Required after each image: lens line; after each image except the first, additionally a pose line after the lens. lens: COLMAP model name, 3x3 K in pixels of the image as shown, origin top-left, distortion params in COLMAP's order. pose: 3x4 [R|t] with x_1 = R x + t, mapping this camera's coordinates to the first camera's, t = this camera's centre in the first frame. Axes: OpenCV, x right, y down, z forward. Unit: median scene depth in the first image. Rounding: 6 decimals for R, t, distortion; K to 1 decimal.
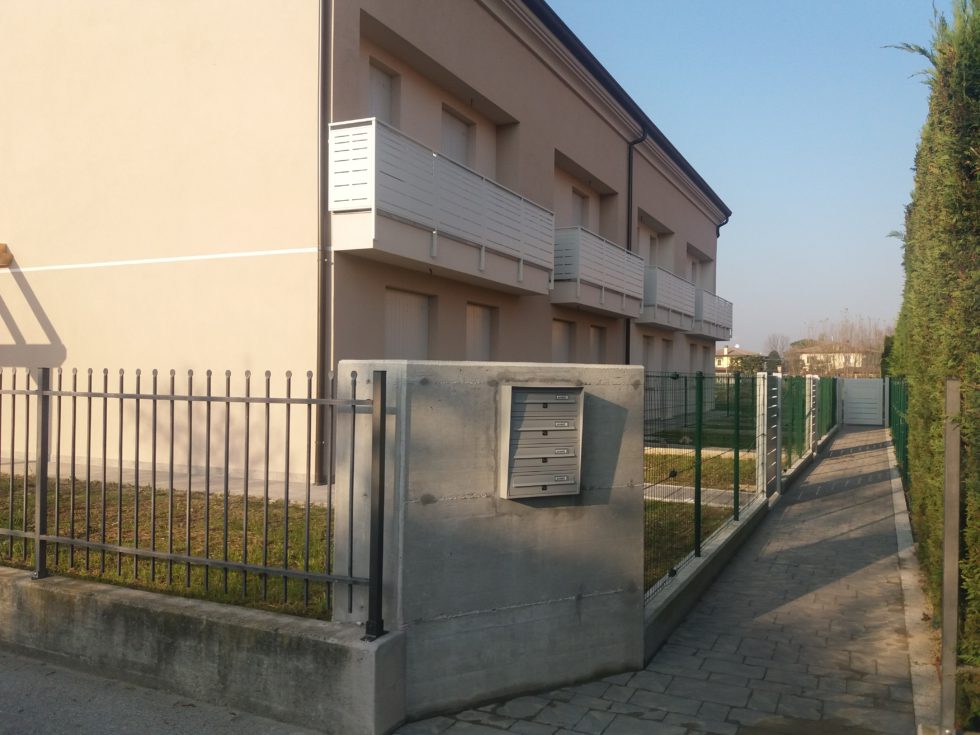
lens RADIAL K [[800.1, 0, 489.9], [0, 800.1, 367.8], [0, 0, 1]] dist [0.051468, -0.084354]
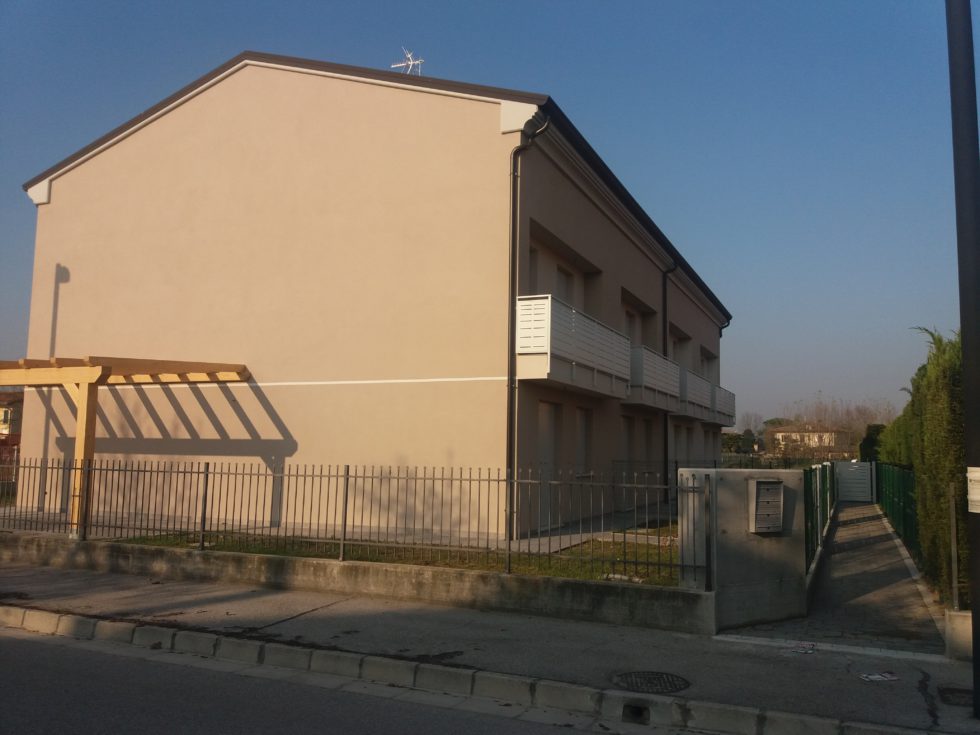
lens RADIAL K [[800.1, 0, 490.4], [0, 800.1, 367.3], [0, 0, 1]] dist [0.051468, -0.084354]
pose [[0.999367, 0.007413, 0.034794, -0.247519], [-0.004113, 0.995566, -0.093980, -0.024914], [-0.035336, 0.093778, 0.994966, -0.388791]]
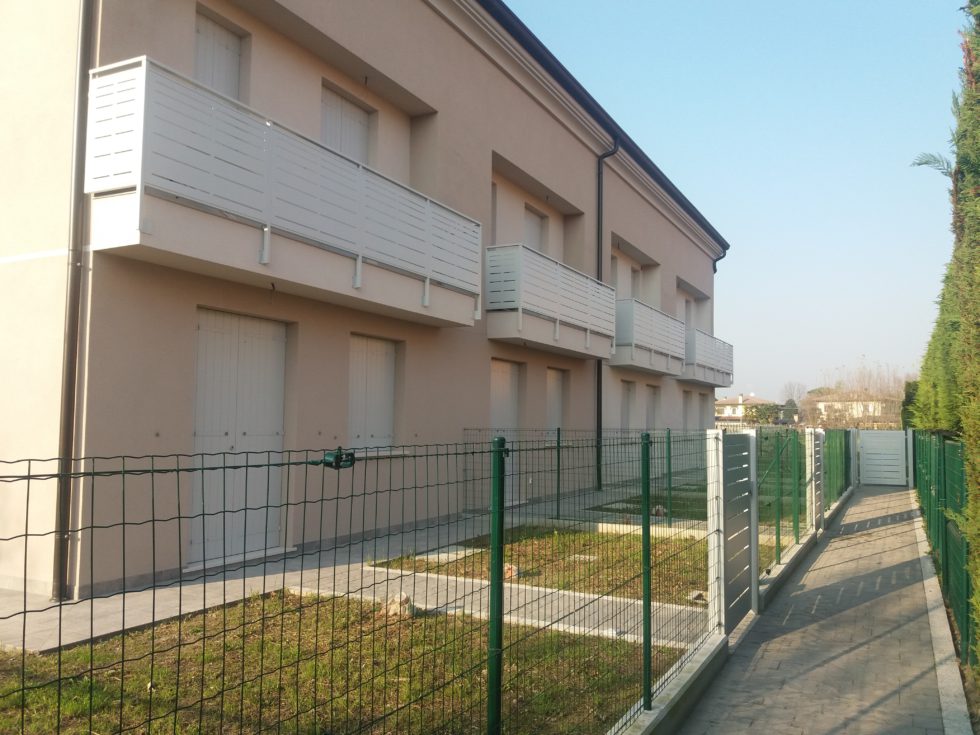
lens RADIAL K [[800.1, 0, 490.1], [0, 800.1, 367.4], [0, 0, 1]] dist [0.051468, -0.084354]
pose [[0.999818, -0.002473, -0.018911, 0.130543], [0.001310, 0.998123, -0.061224, -0.003359], [0.019027, 0.061188, 0.997945, 0.274182]]
